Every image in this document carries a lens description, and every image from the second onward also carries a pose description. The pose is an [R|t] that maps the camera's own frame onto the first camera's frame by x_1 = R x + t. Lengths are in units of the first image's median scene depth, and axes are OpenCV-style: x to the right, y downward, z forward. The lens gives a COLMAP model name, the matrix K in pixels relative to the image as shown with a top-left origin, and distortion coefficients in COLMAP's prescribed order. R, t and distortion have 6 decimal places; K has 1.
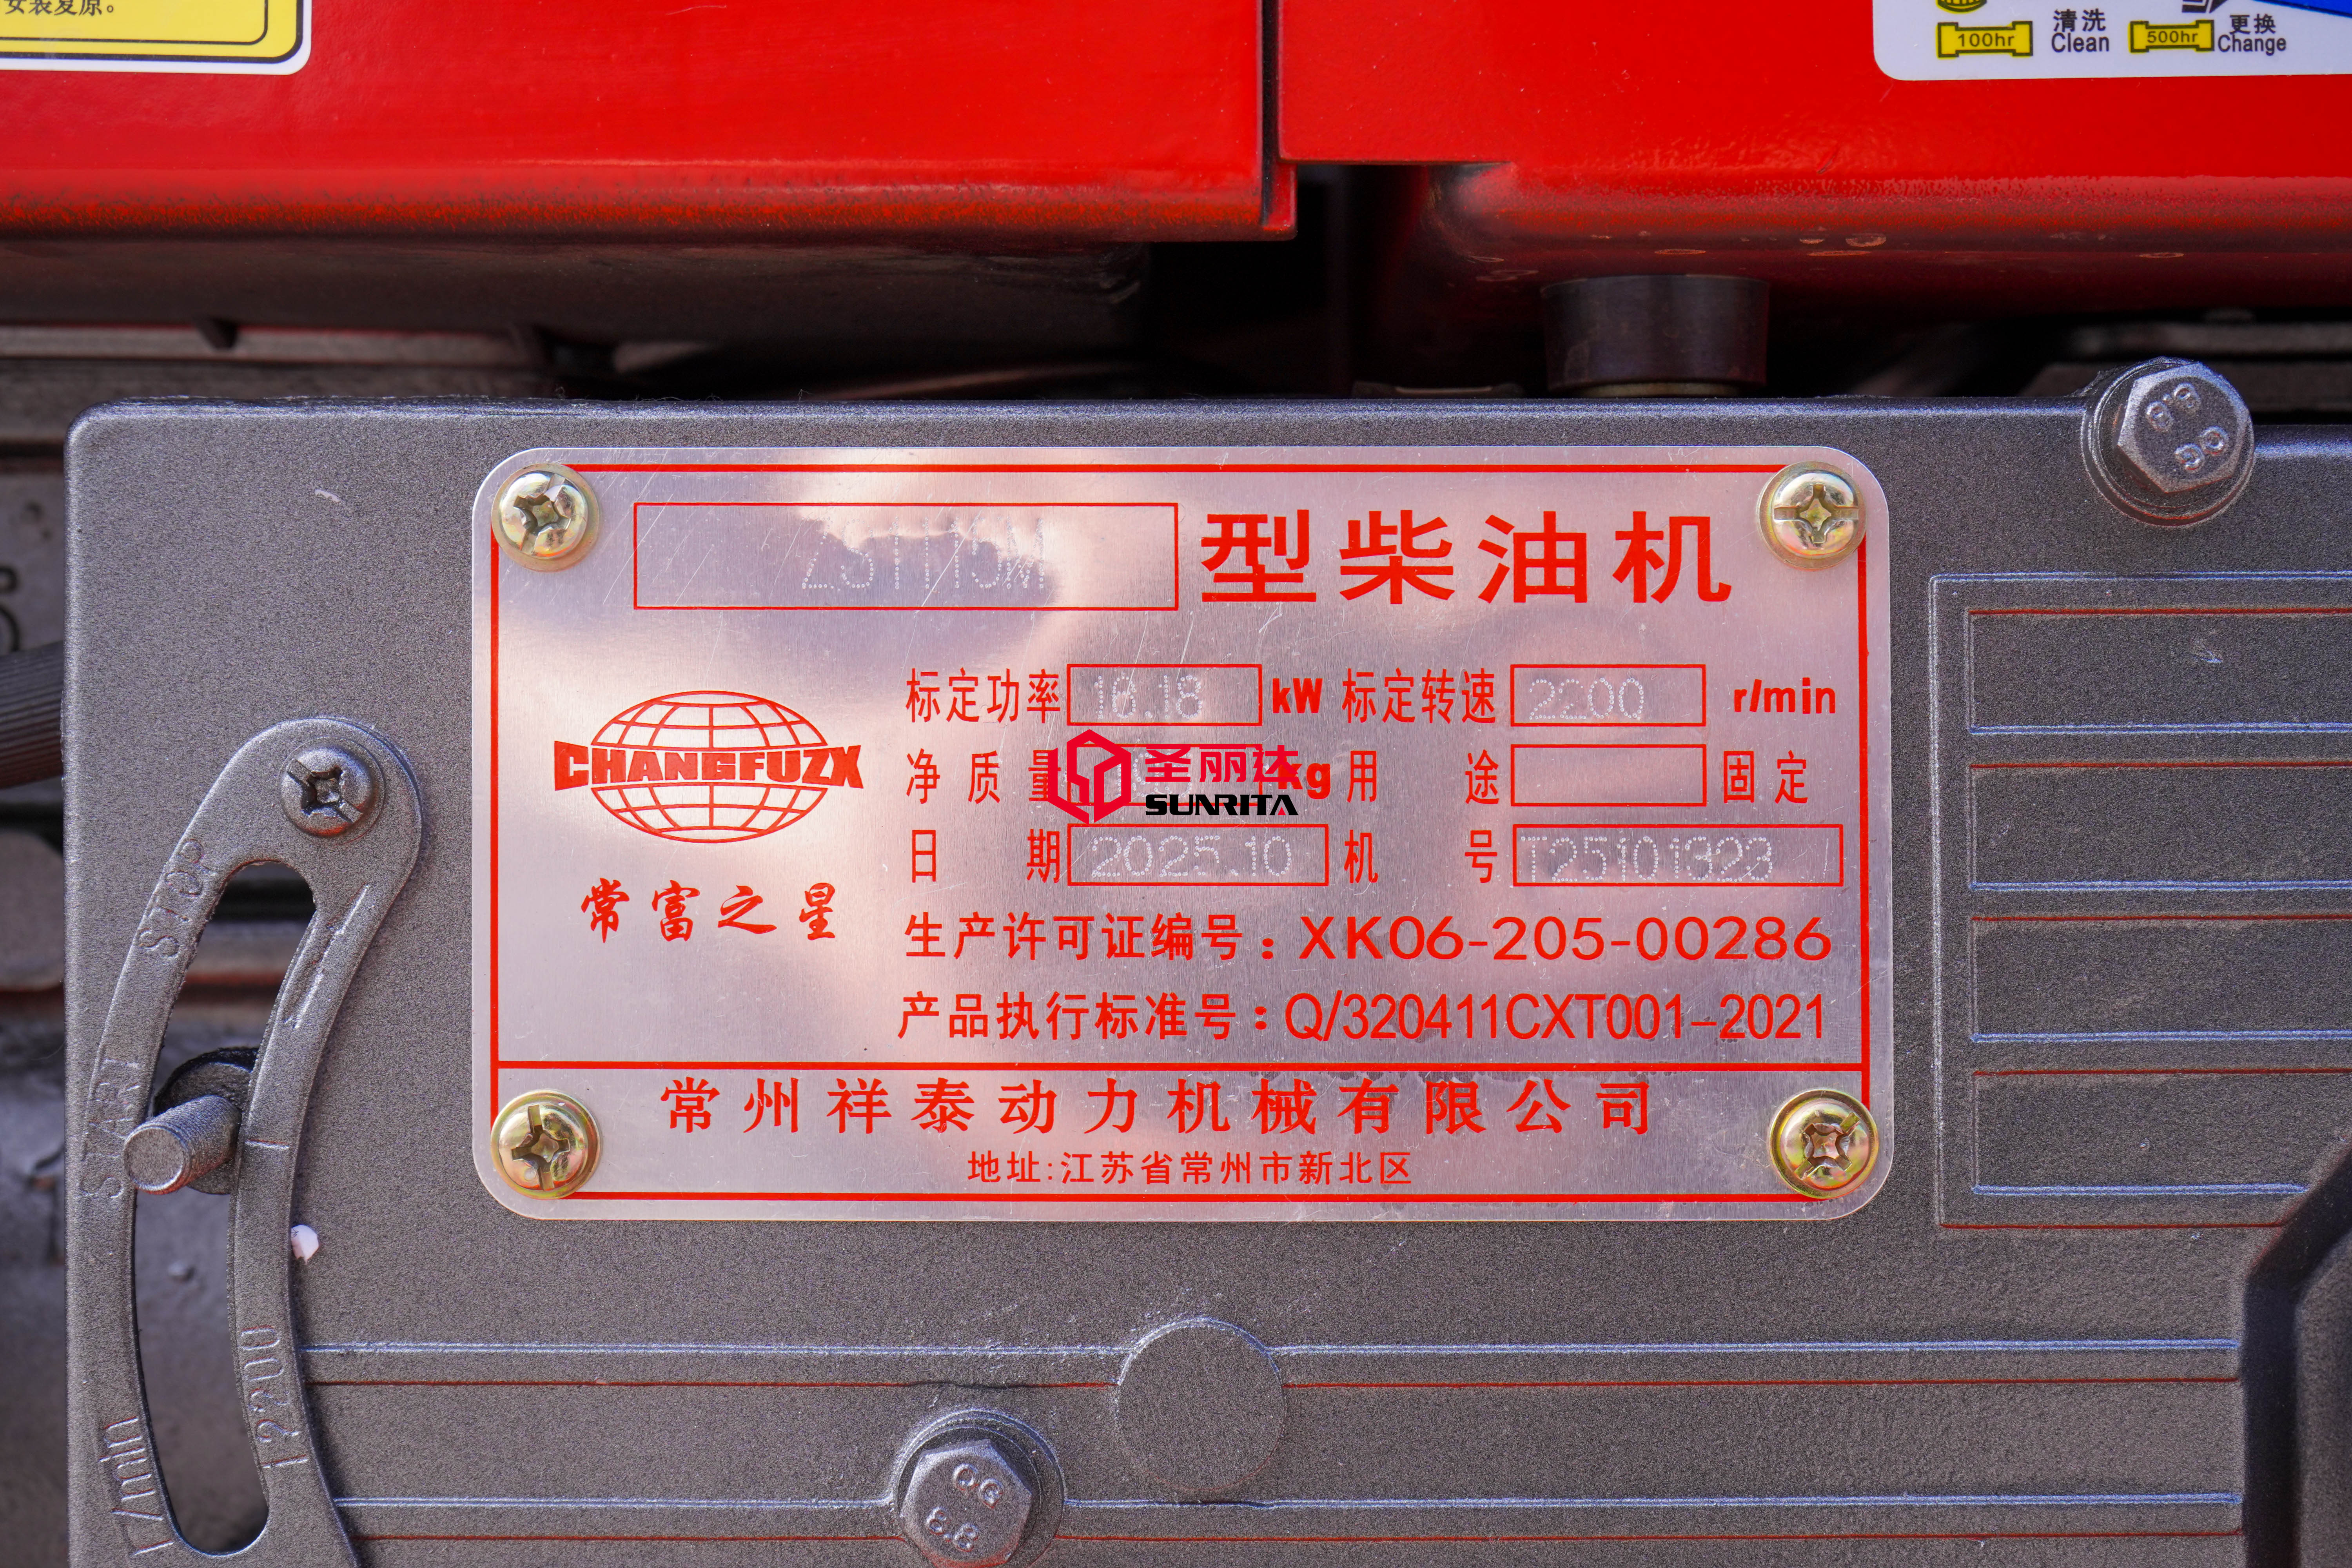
lens RADIAL K [[3789.0, 0, 1176.0], [0, 3789.0, 784.0], [0, 0, 1]] dist [0.004264, 0.000142]
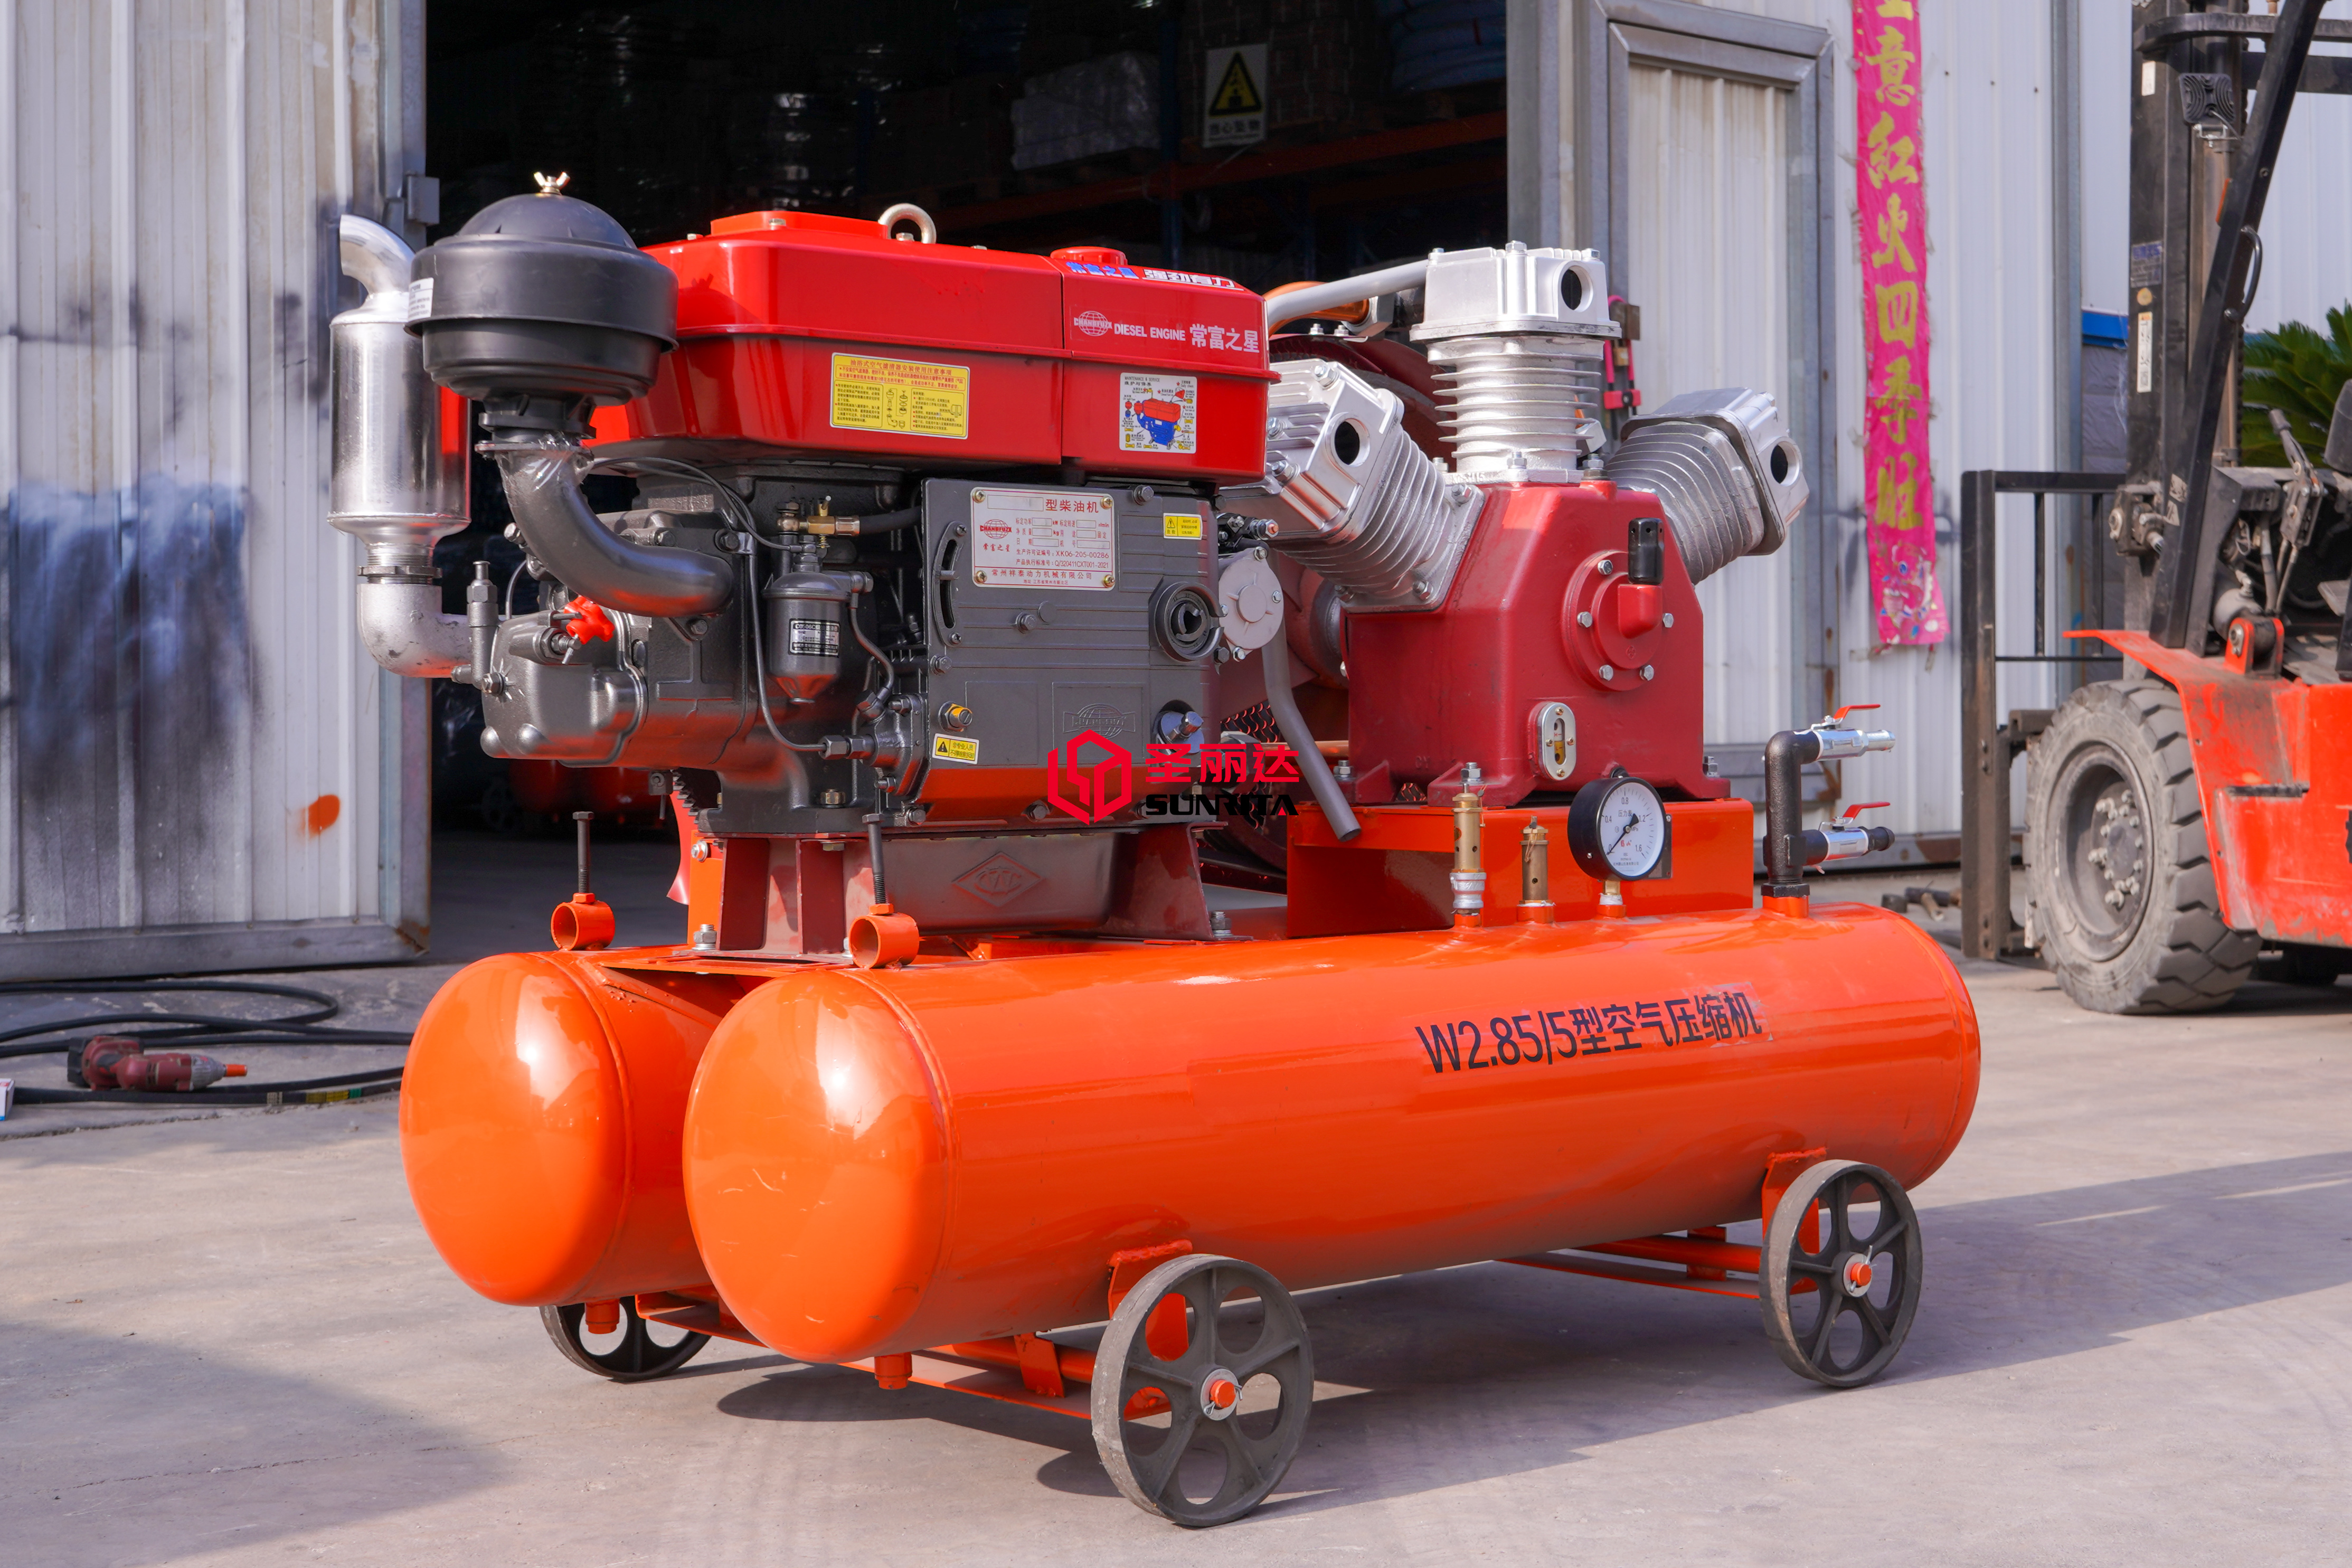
lens RADIAL K [[3443.2, 0, 1176.0], [0, 3443.2, 784.0], [0, 0, 1]] dist [-0.233359, 0.937255]
pose [[0.767141, -0.011399, 0.641377, -4.381794], [0.001077, 0.999864, 0.016483, 0.403748], [-0.641477, -0.011954, 0.767049, -4.669284]]
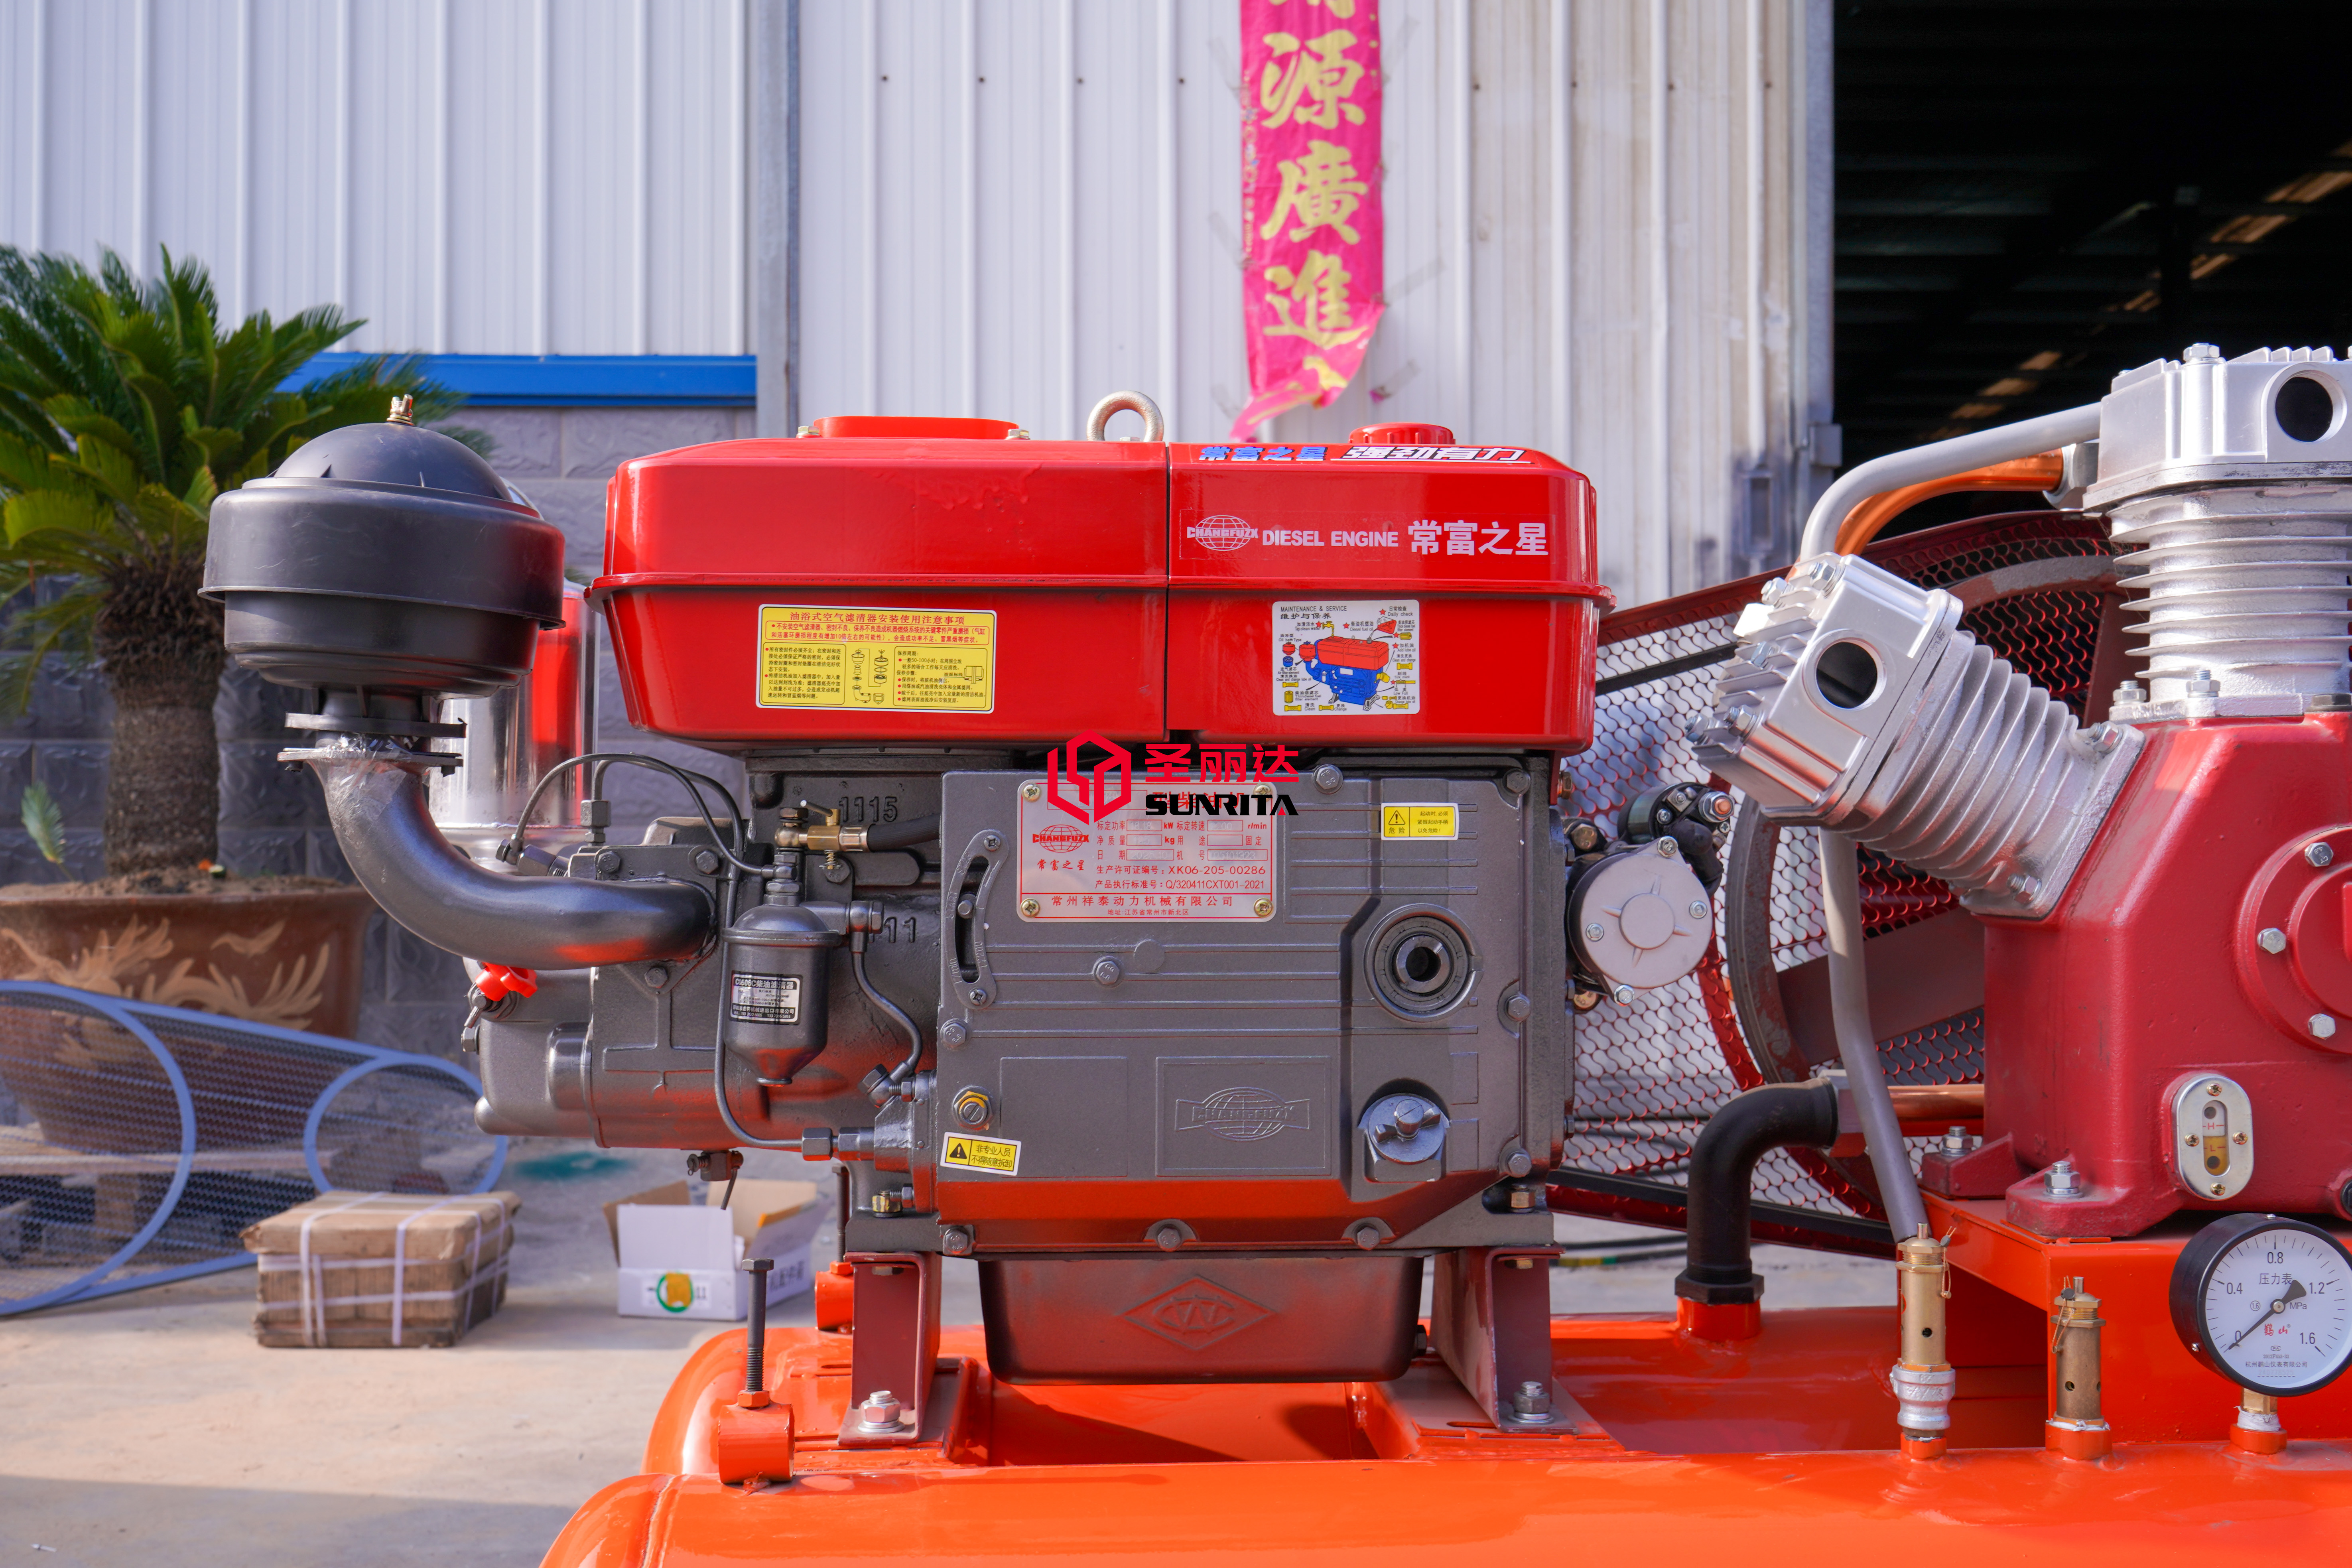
lens RADIAL K [[2428.7, 0, 1180.3], [0, 2428.7, 809.2], [0, 0, 1]] dist [-0.006203, -0.017862]
pose [[0.999392, 0.001142, 0.034836, -0.072514], [-0.000540, 0.999850, -0.017285, 0.013560], [-0.034851, 0.017256, 0.999244, -2.507738]]
